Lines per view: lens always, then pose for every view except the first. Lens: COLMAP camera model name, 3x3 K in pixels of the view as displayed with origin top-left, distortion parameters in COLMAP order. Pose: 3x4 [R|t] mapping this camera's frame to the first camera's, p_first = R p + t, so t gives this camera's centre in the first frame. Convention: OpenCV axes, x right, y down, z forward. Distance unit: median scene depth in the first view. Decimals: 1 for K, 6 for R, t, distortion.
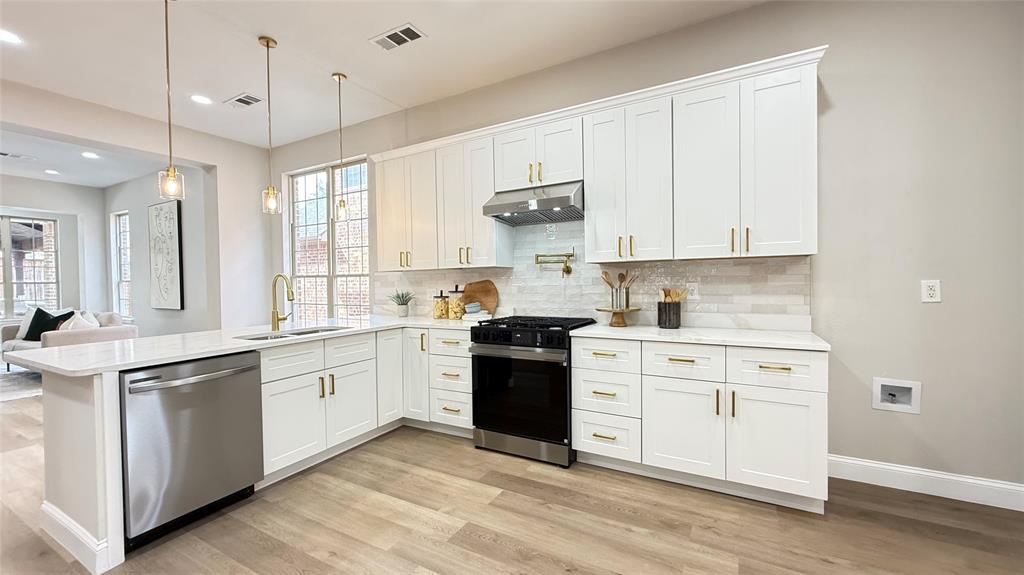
lens RADIAL K [[405.6, 0, 512.0], [0, 405.6, 287.5], [0, 0, 1]] dist [0.000874, 0.000063]
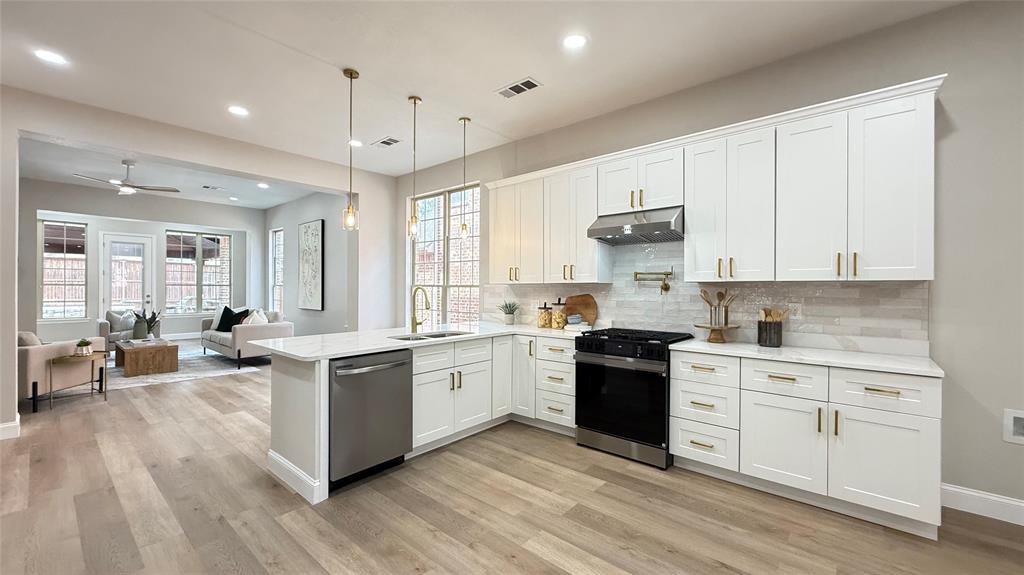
lens RADIAL K [[405.6, 0, 512.0], [0, 405.6, 287.5], [0, 0, 1]] dist [0.000874, 0.000063]
pose [[0.979407, 0.019157, -0.200983, -0.053671], [-0.022437, 0.999649, -0.014055, -0.021784], [0.200643, 0.018275, 0.979494, -0.155294]]
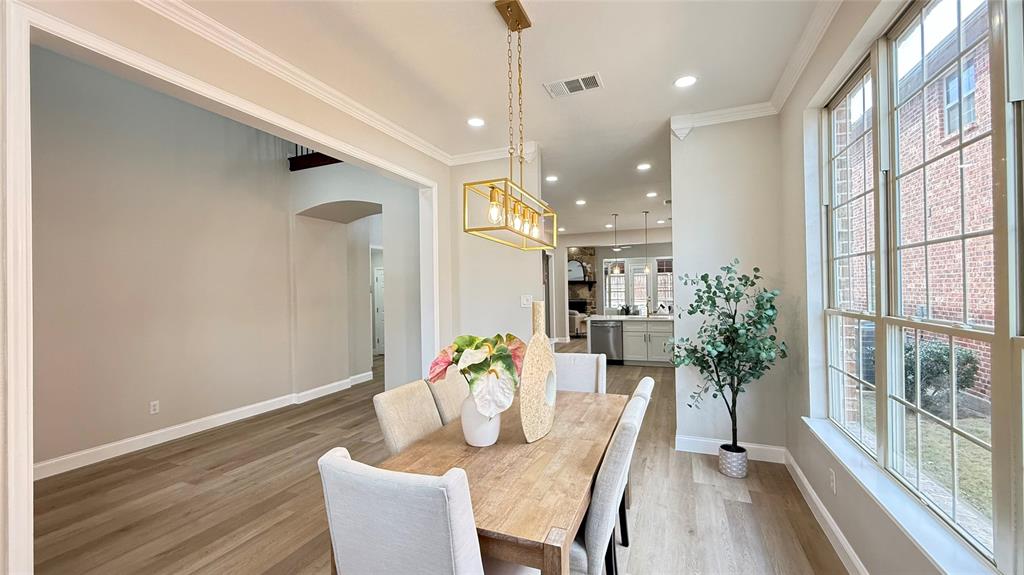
lens RADIAL K [[405.6, 0, 512.0], [0, 405.6, 287.5], [0, 0, 1]] dist [0.000874, 0.000063]
pose [[0.123136, 0.007859, -0.992359, 2.144379], [-0.004342, 0.999963, 0.007380, -0.118754], [0.992380, 0.003400, 0.123166, -0.252966]]
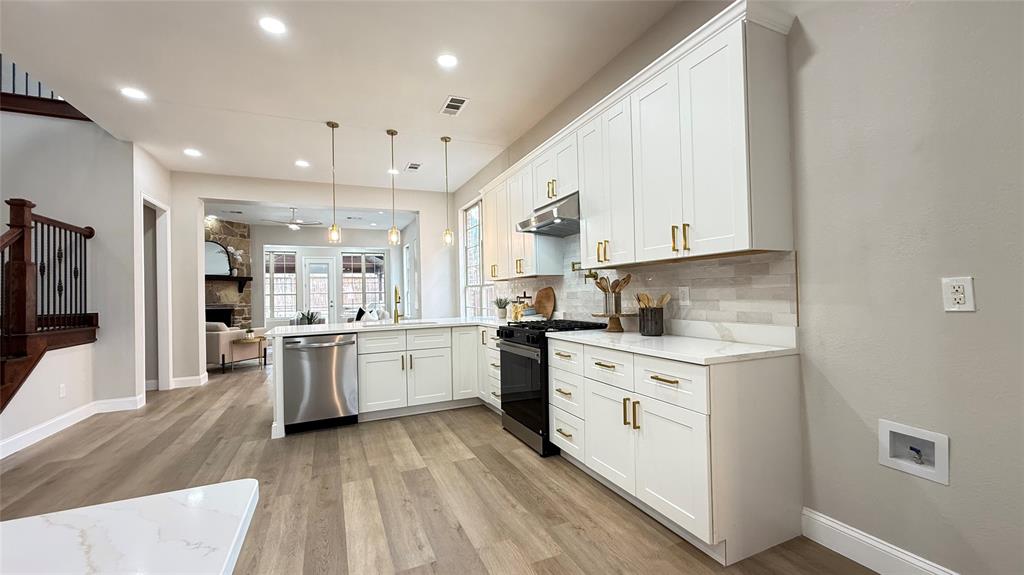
lens RADIAL K [[405.6, 0, 512.0], [0, 405.6, 287.5], [0, 0, 1]] dist [0.000874, 0.000063]
pose [[0.805711, -0.013681, -0.592150, 0.694032], [0.001421, 0.999775, -0.021165, 0.008614], [0.592307, 0.016211, 0.805550, 0.054712]]
